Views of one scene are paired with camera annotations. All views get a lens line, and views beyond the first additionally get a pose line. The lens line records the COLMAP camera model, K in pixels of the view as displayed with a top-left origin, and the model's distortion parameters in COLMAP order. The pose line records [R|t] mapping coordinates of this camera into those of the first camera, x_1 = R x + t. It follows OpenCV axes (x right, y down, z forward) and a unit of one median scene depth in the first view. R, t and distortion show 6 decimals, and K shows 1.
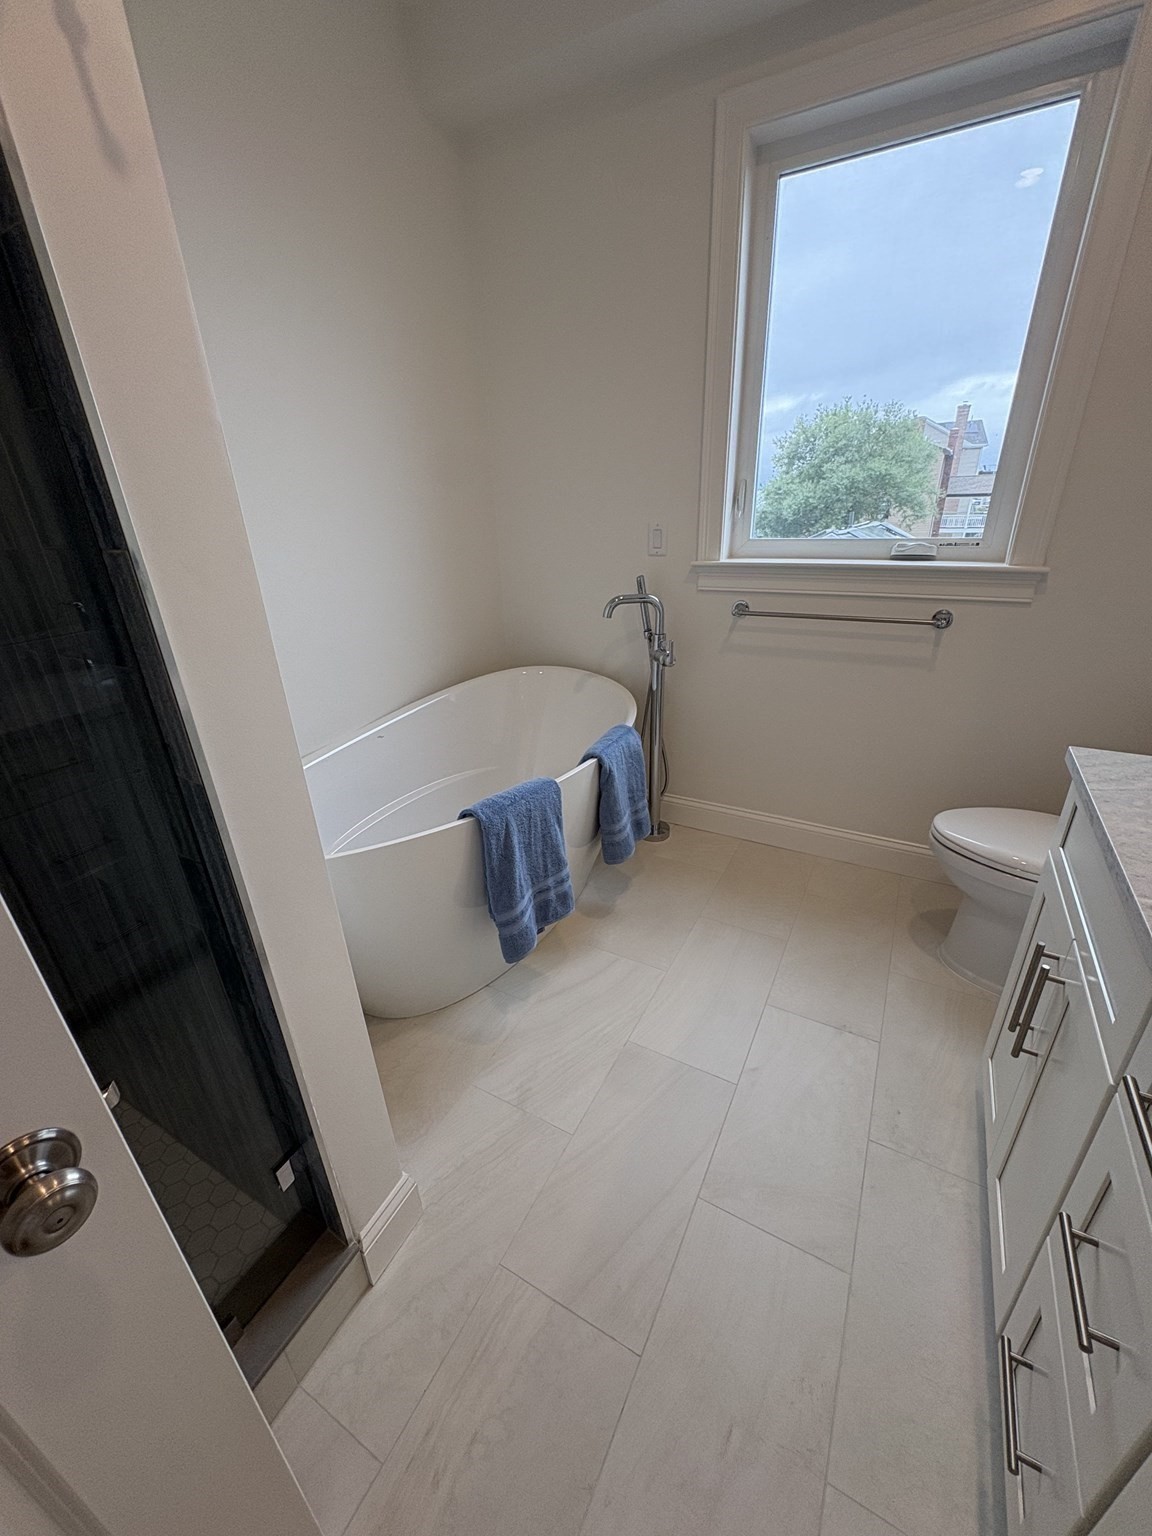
lens RADIAL K [[611.5, 0, 574.6], [0, 611.5, 771.5], [0, 0, 1]] dist [-0.002028, -0.000012]
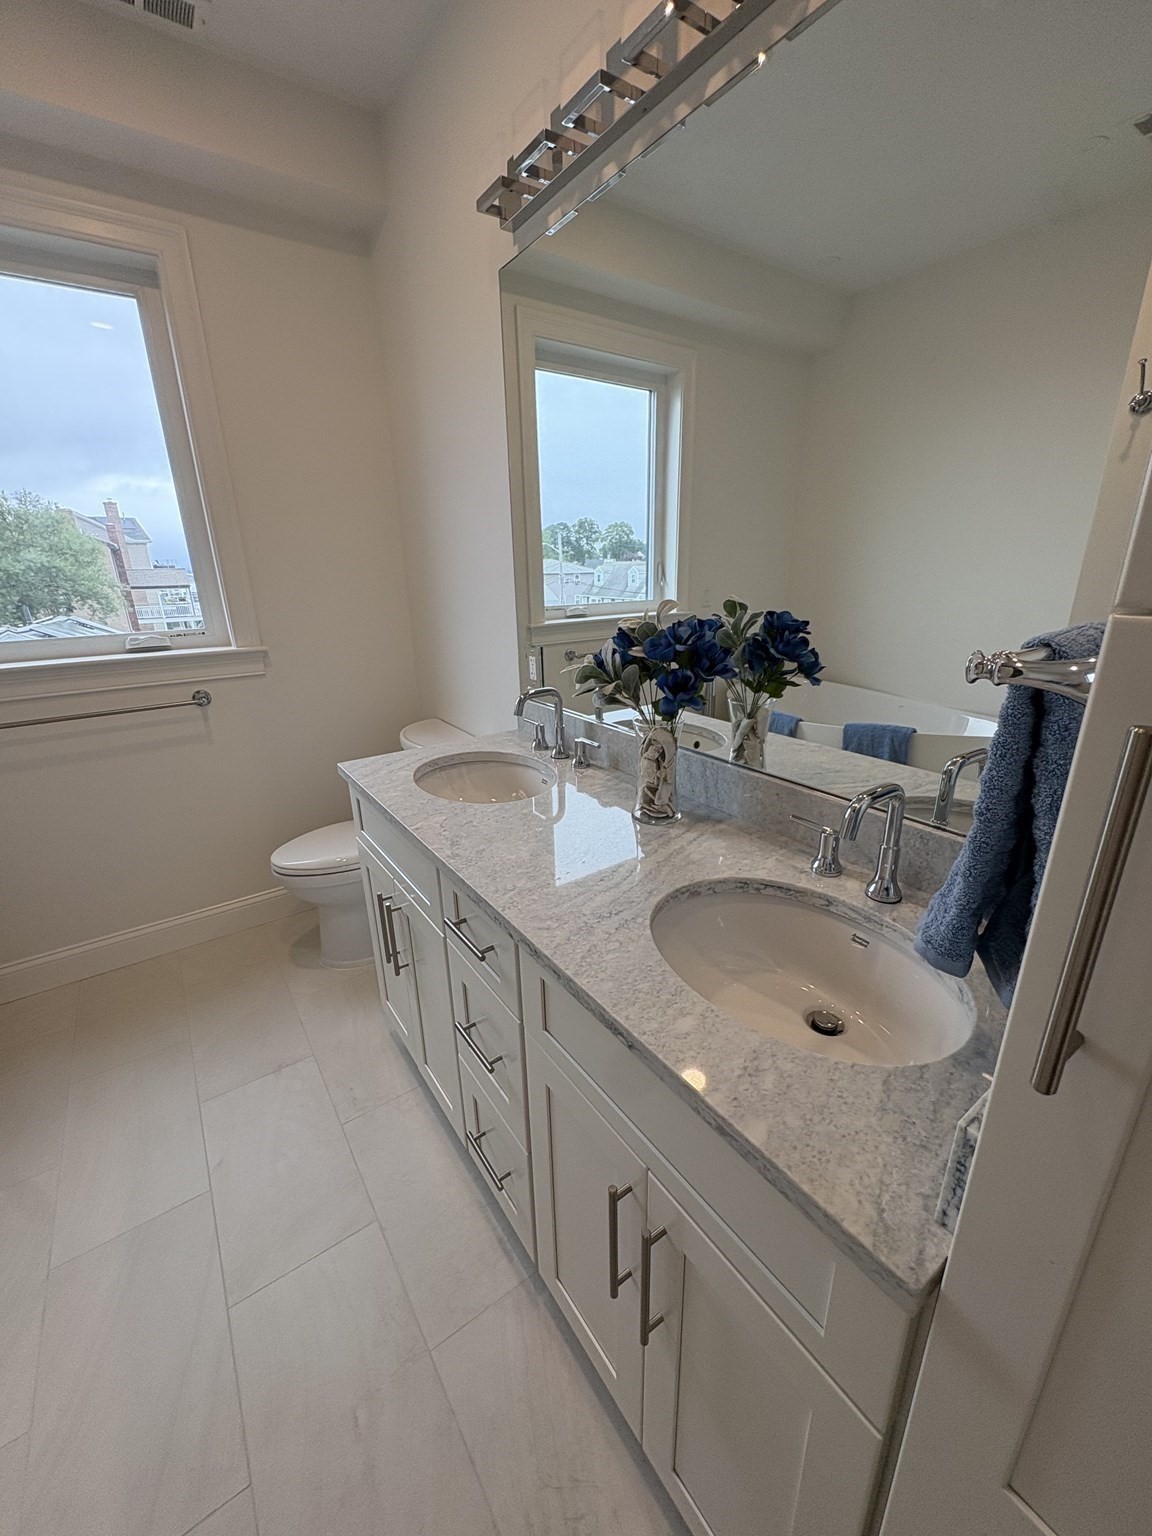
lens RADIAL K [[611.5, 0, 580.7], [0, 611.5, 770.7], [0, 0, 1]] dist [-0.002028, -0.000012]
pose [[0.432506, -0.261995, 0.862726, -0.105569], [0.374156, 0.922727, 0.092642, 0.032921], [-0.820333, 0.282726, 0.497112, -0.099844]]
